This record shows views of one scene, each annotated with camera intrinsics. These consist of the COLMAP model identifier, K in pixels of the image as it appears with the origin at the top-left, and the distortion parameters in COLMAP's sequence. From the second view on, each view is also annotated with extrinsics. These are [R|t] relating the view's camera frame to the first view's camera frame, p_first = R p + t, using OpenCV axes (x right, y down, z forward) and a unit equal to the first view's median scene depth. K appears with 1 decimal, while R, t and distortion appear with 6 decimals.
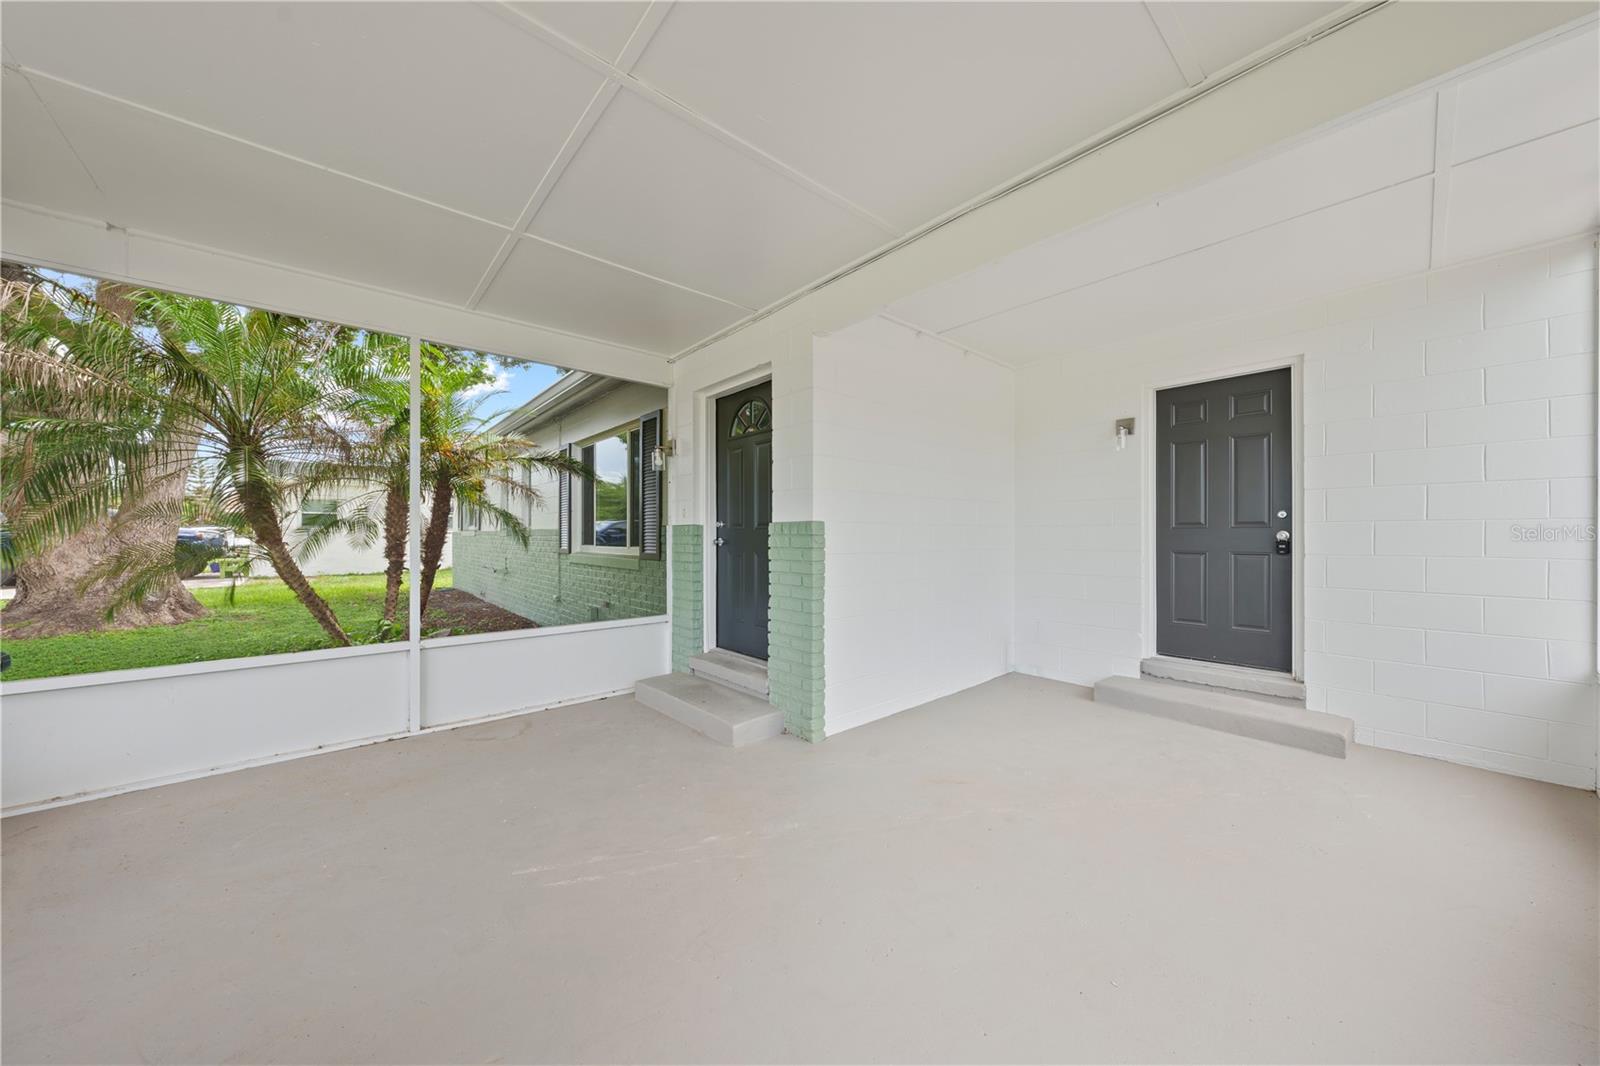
lens RADIAL K [[543.3, 0, 801.2], [0, 543.3, 527.8], [0, 0, 1]] dist [-0.001682, -0.000093]
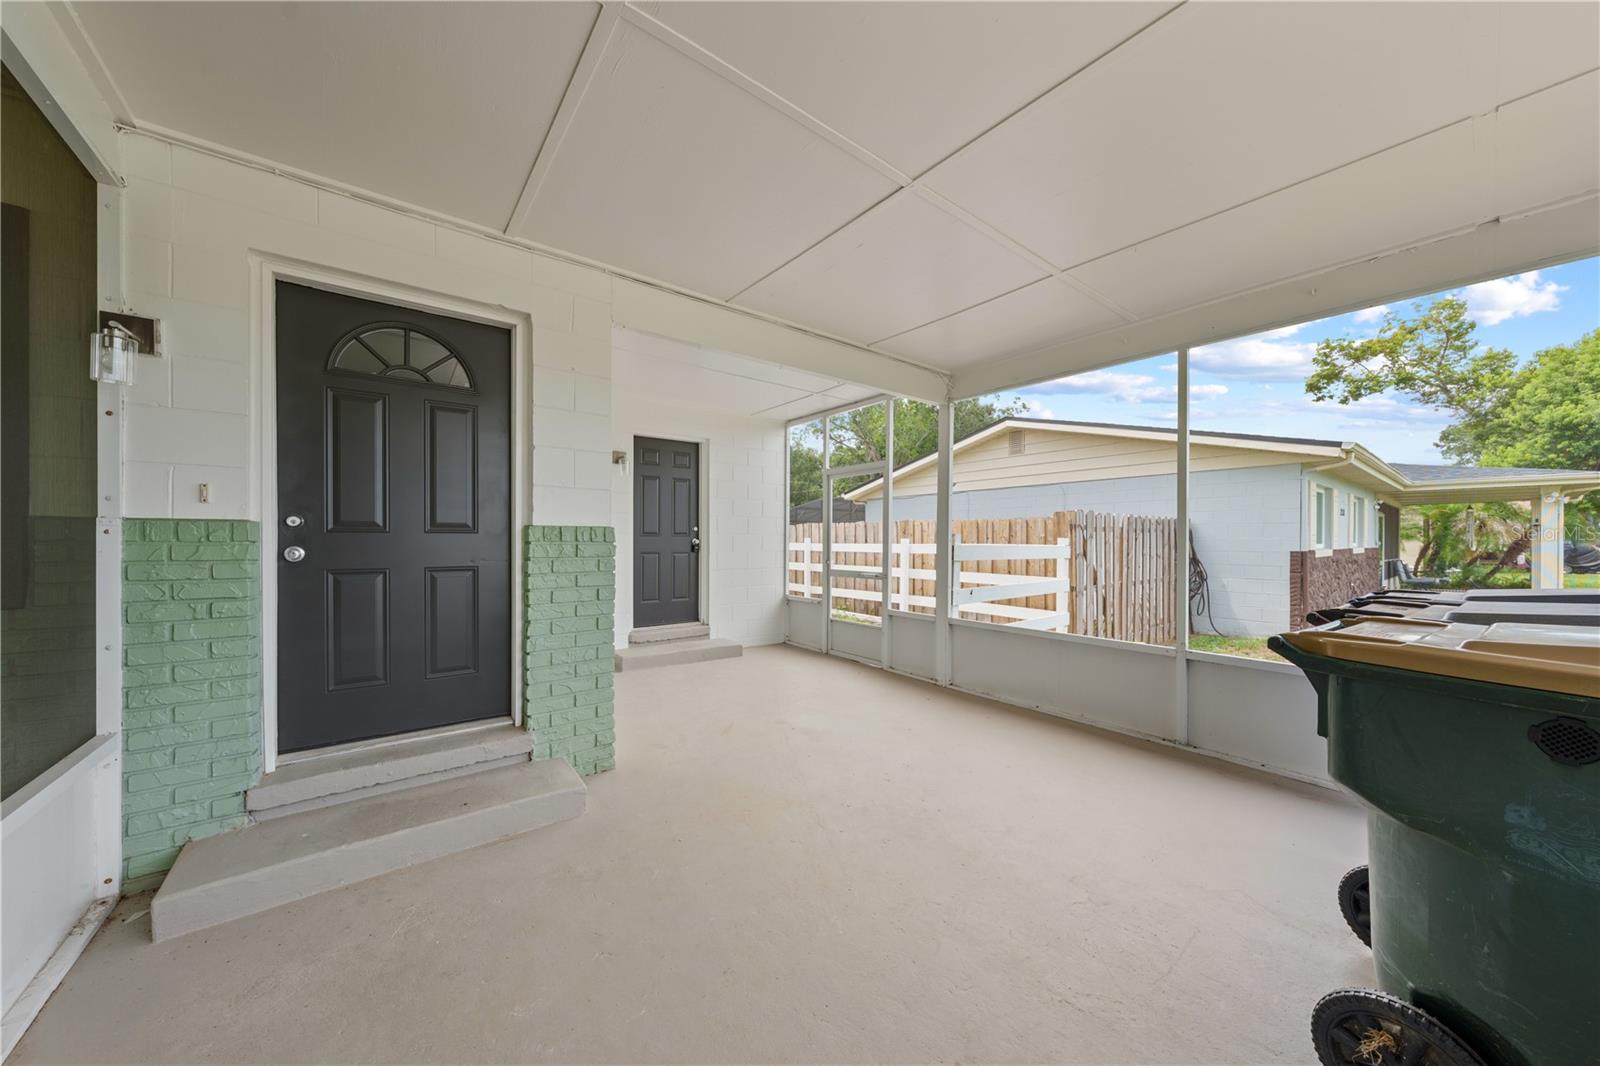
lens RADIAL K [[547.9, 0, 803.5], [0, 547.9, 531.5], [0, 0, 1]] dist [-0.001031, 0.000000]
pose [[0.047124, 0.015847, 0.998763, -0.813236], [-0.016650, 0.999748, -0.015077, 0.003825], [-0.998750, -0.015919, 0.047376, 0.584291]]
